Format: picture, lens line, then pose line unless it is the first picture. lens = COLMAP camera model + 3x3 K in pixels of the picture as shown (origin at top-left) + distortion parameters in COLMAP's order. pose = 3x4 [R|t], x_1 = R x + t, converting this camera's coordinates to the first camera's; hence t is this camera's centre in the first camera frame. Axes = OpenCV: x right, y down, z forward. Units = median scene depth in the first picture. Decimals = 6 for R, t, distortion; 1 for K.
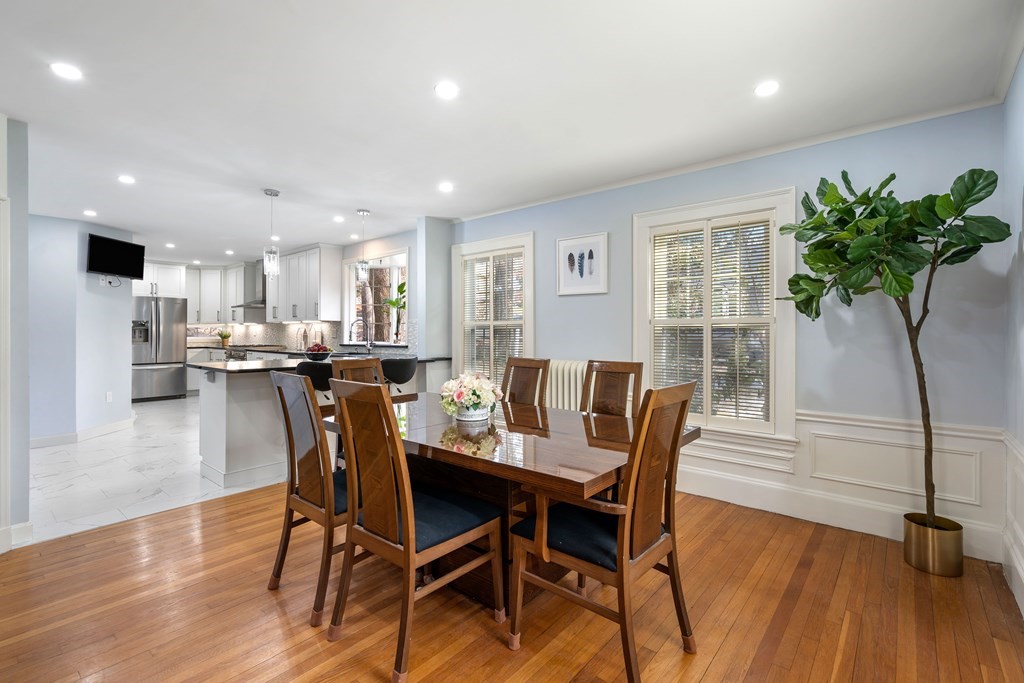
lens RADIAL K [[465.4, 0, 509.6], [0, 465.4, 329.5], [0, 0, 1]] dist [-0.004636, 0.001377]
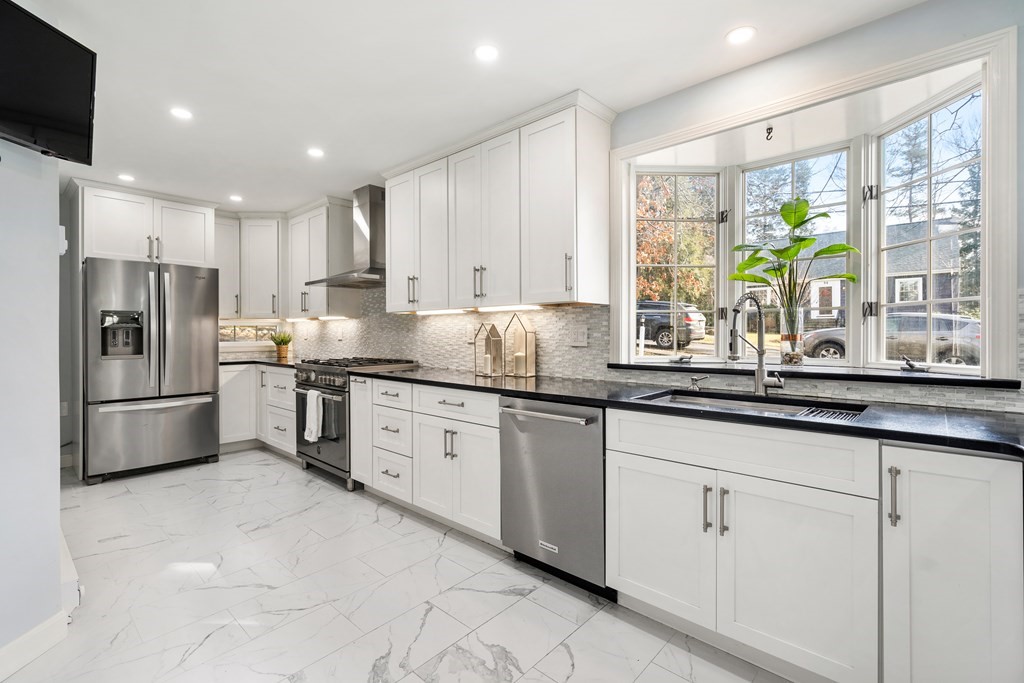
lens RADIAL K [[465.4, 0, 508.9], [0, 465.4, 332.1], [0, 0, 1]] dist [-0.004636, 0.001377]
pose [[0.999474, -0.003563, -0.032220, -0.389094], [0.003734, 0.999979, 0.005253, 0.002206], [0.032201, -0.005371, 0.999467, 0.540914]]
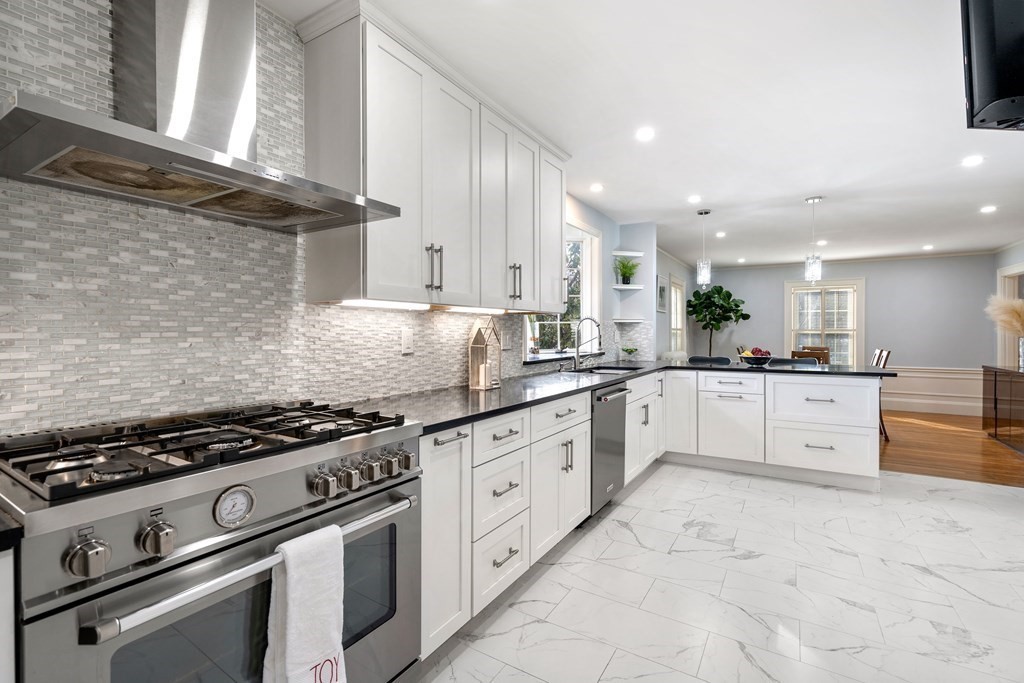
lens RADIAL K [[465.4, 0, 508.6], [0, 465.4, 334.3], [0, 0, 1]] dist [-0.004636, 0.001377]
pose [[-0.154648, -0.003226, 0.987964, -0.762039], [-0.004849, 0.999985, 0.002507, 0.000898], [-0.987958, -0.004403, -0.154662, 0.977886]]
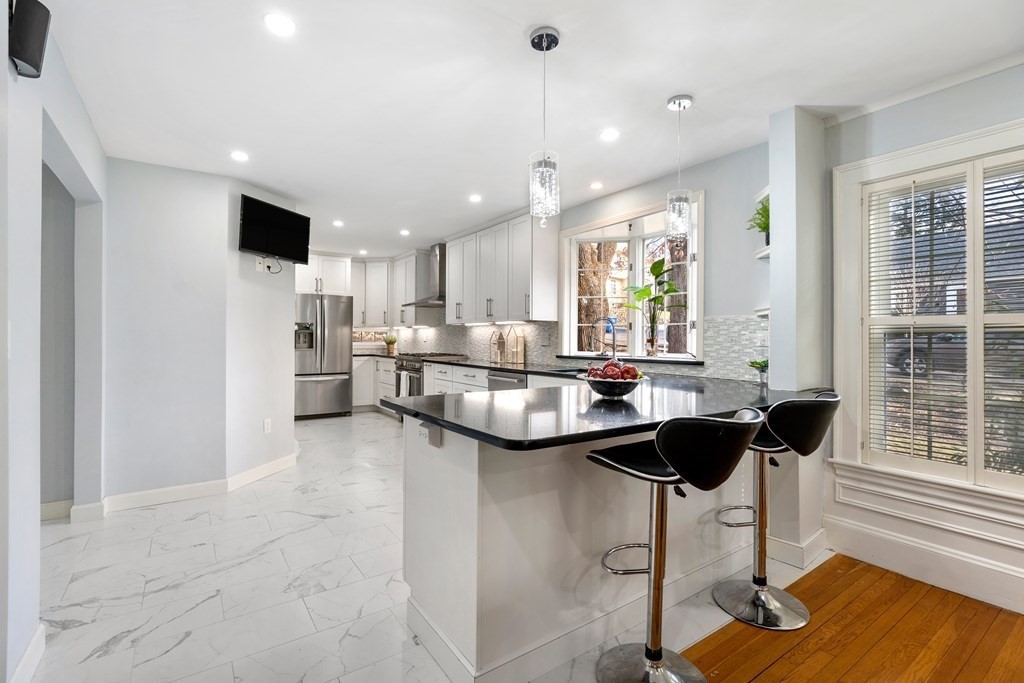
lens RADIAL K [[465.4, 0, 508.4], [0, 465.4, 335.1], [0, 0, 1]] dist [-0.004636, 0.001377]
pose [[0.966442, 0.003150, -0.256867, -0.230568], [-0.003201, 0.999995, 0.000222, 0.001861], [0.256866, 0.000608, 0.966447, 0.291297]]
